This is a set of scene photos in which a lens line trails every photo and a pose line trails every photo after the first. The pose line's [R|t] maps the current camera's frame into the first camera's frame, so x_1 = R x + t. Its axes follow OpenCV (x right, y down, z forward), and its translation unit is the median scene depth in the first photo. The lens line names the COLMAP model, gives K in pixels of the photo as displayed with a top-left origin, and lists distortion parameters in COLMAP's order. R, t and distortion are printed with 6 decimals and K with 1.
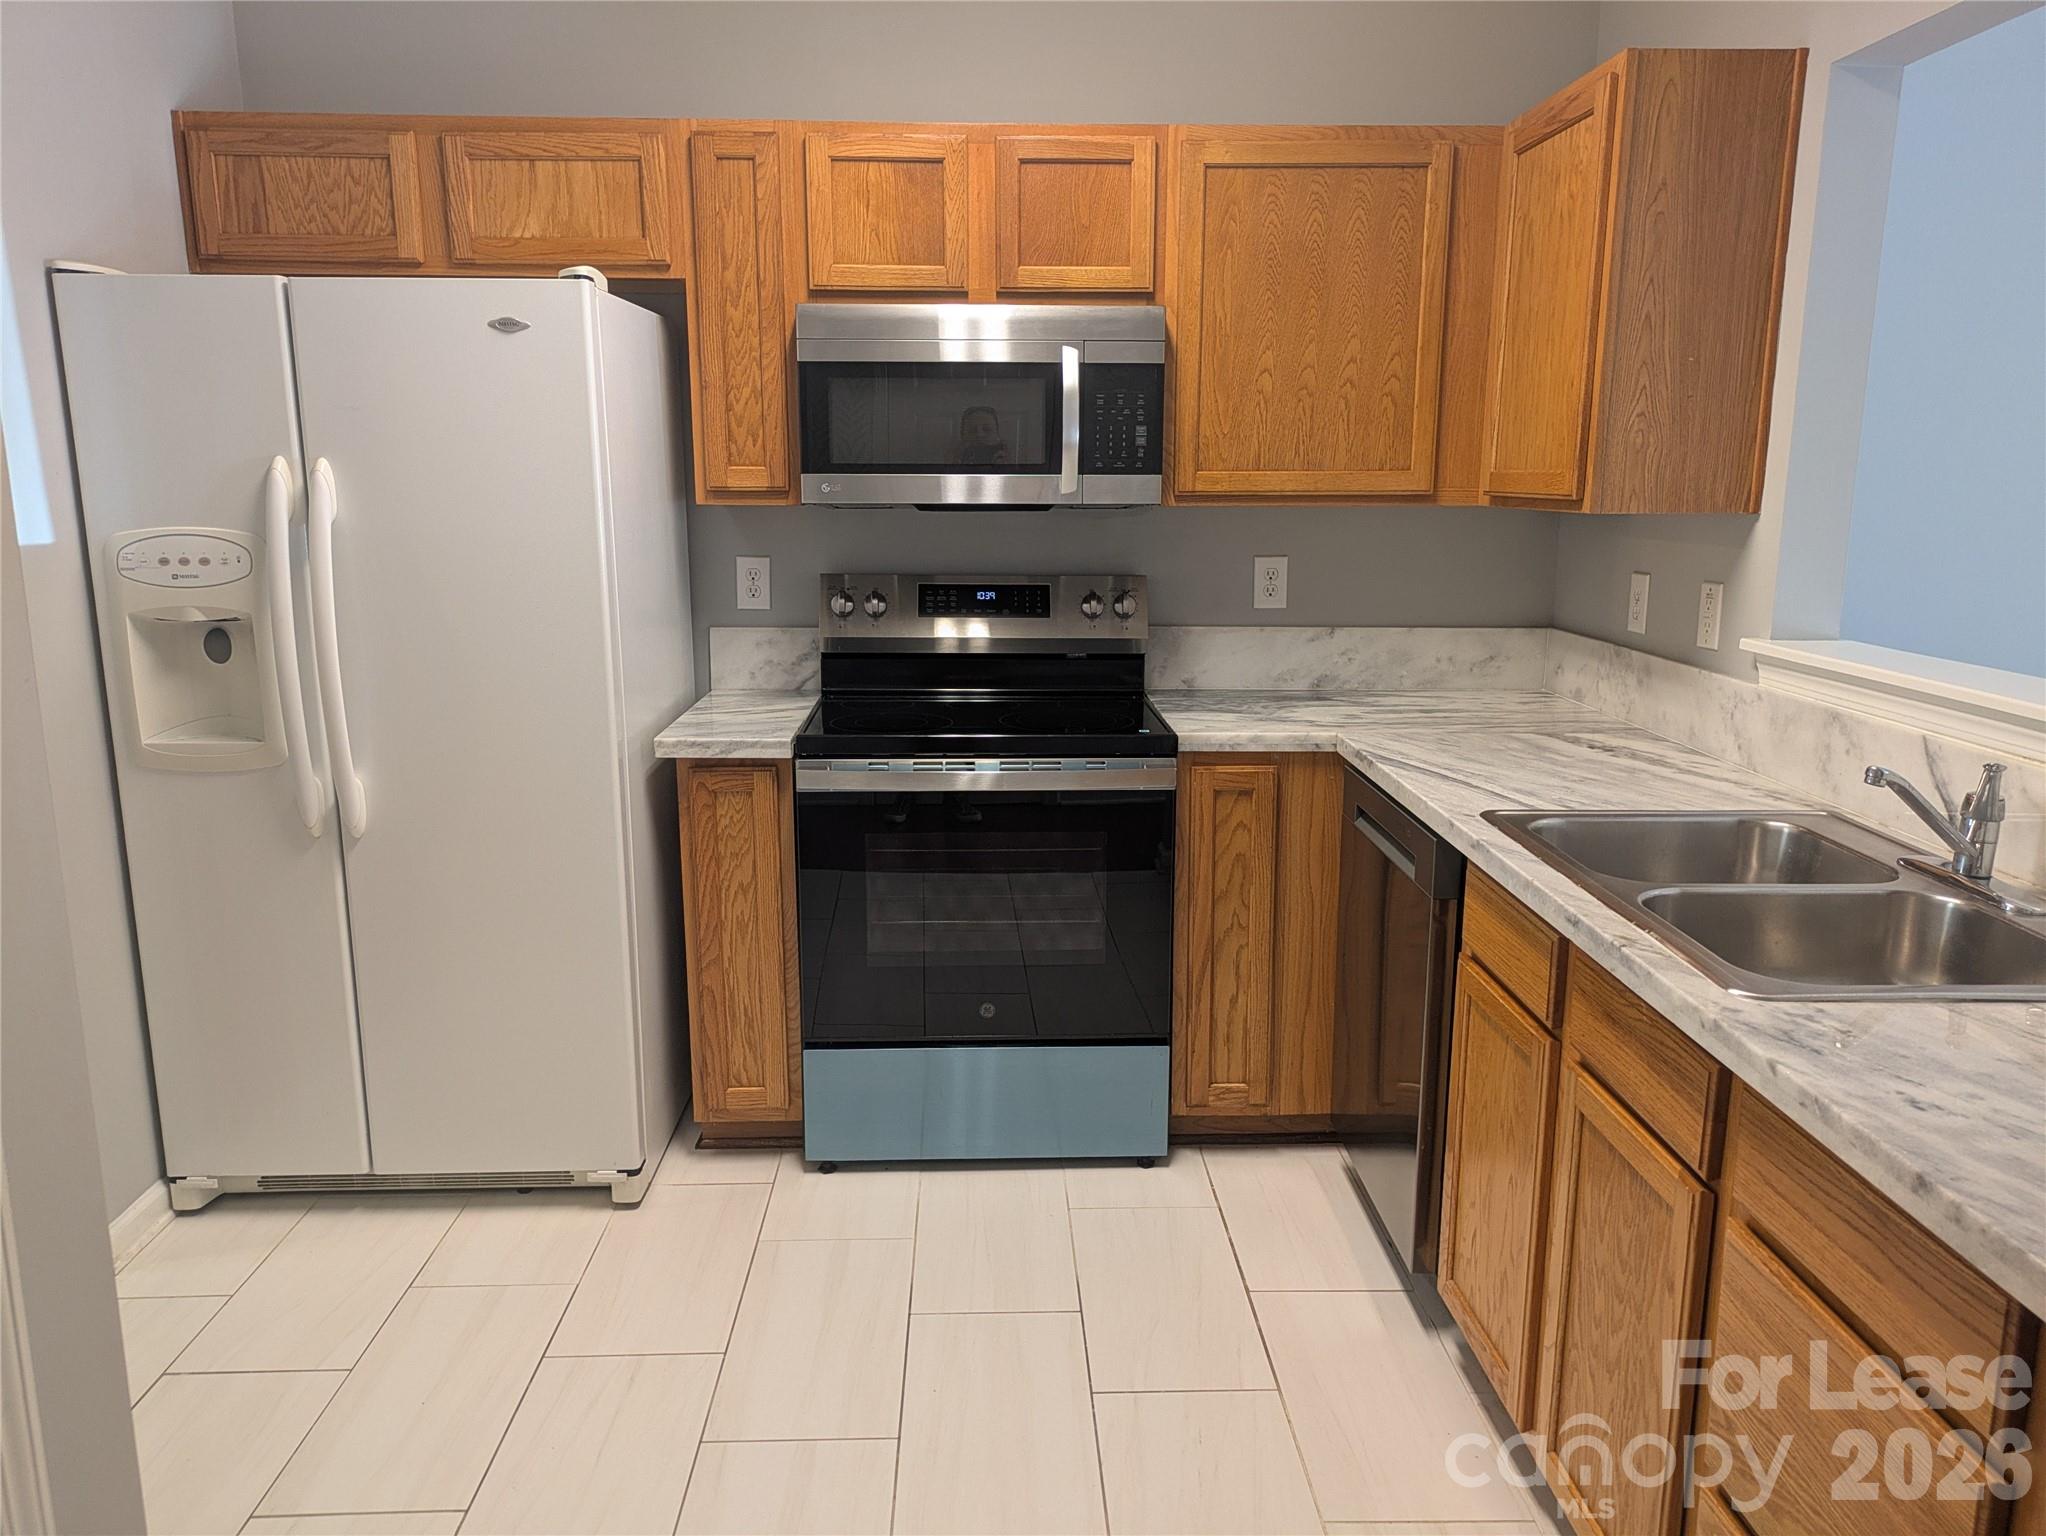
lens RADIAL K [[1520.5, 0, 1023.1], [0, 1520.5, 772.2], [0, 0, 1]] dist [0.049835, -0.034697]
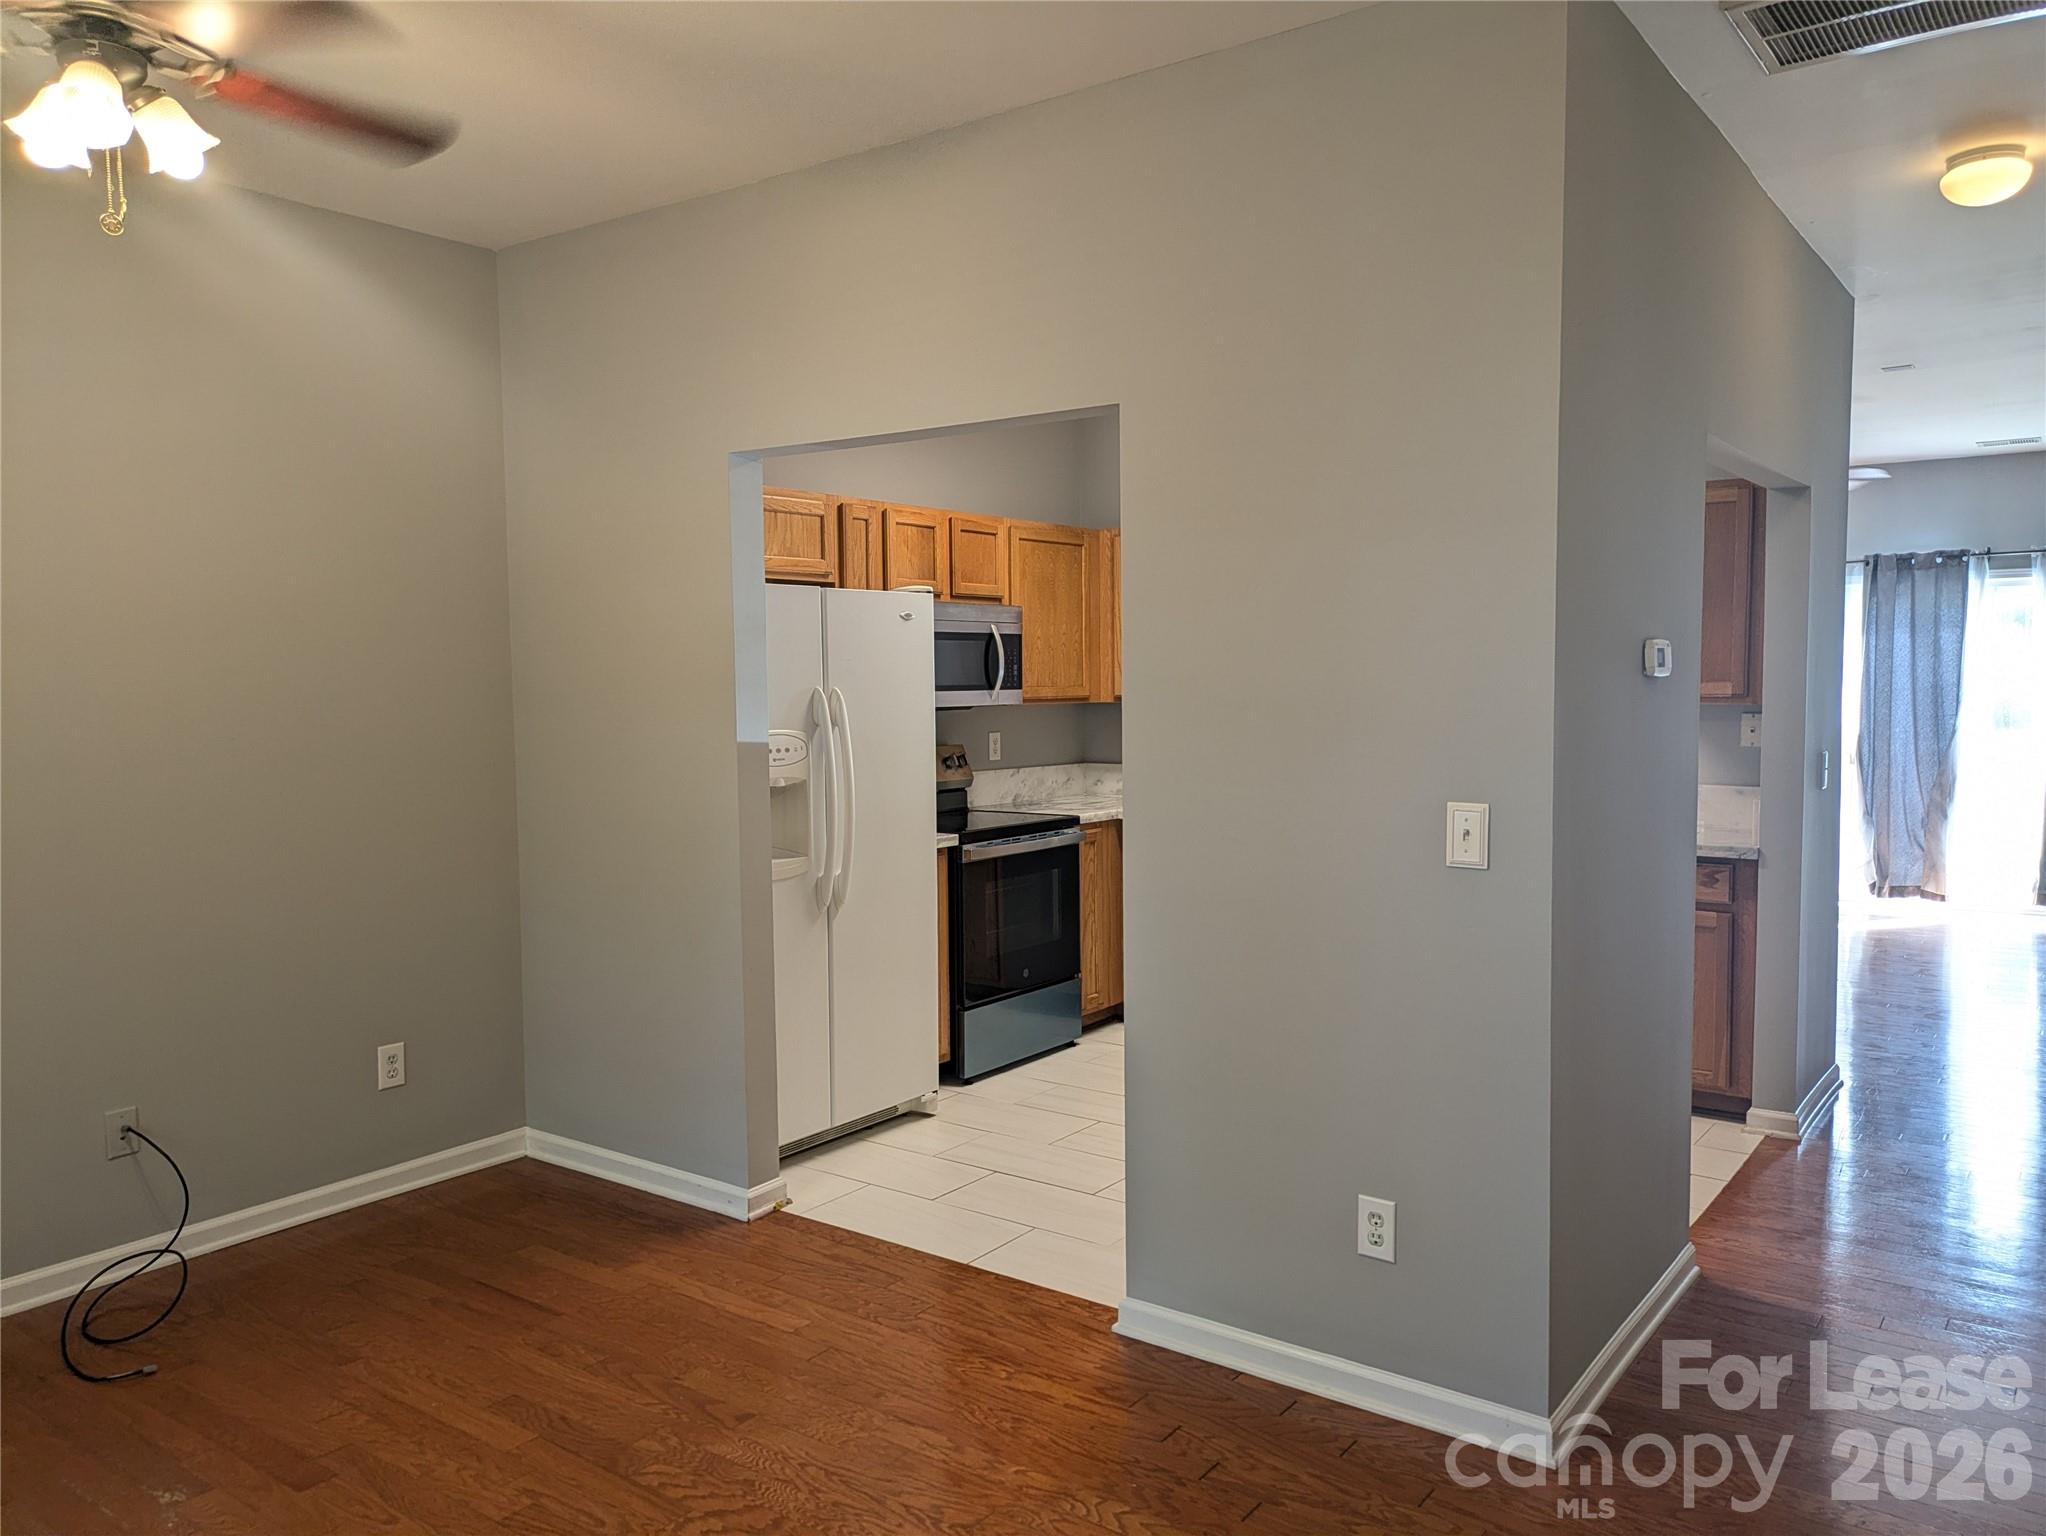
lens RADIAL K [[1520.5, 0, 1015.7], [0, 1520.5, 770.0], [0, 0, 1]] dist [0.049835, -0.034697]
pose [[0.623631, -0.057273, 0.779618, -1.465613], [0.165570, 0.984363, -0.060128, 0.021993], [-0.763984, 0.166579, 0.623362, -0.191283]]
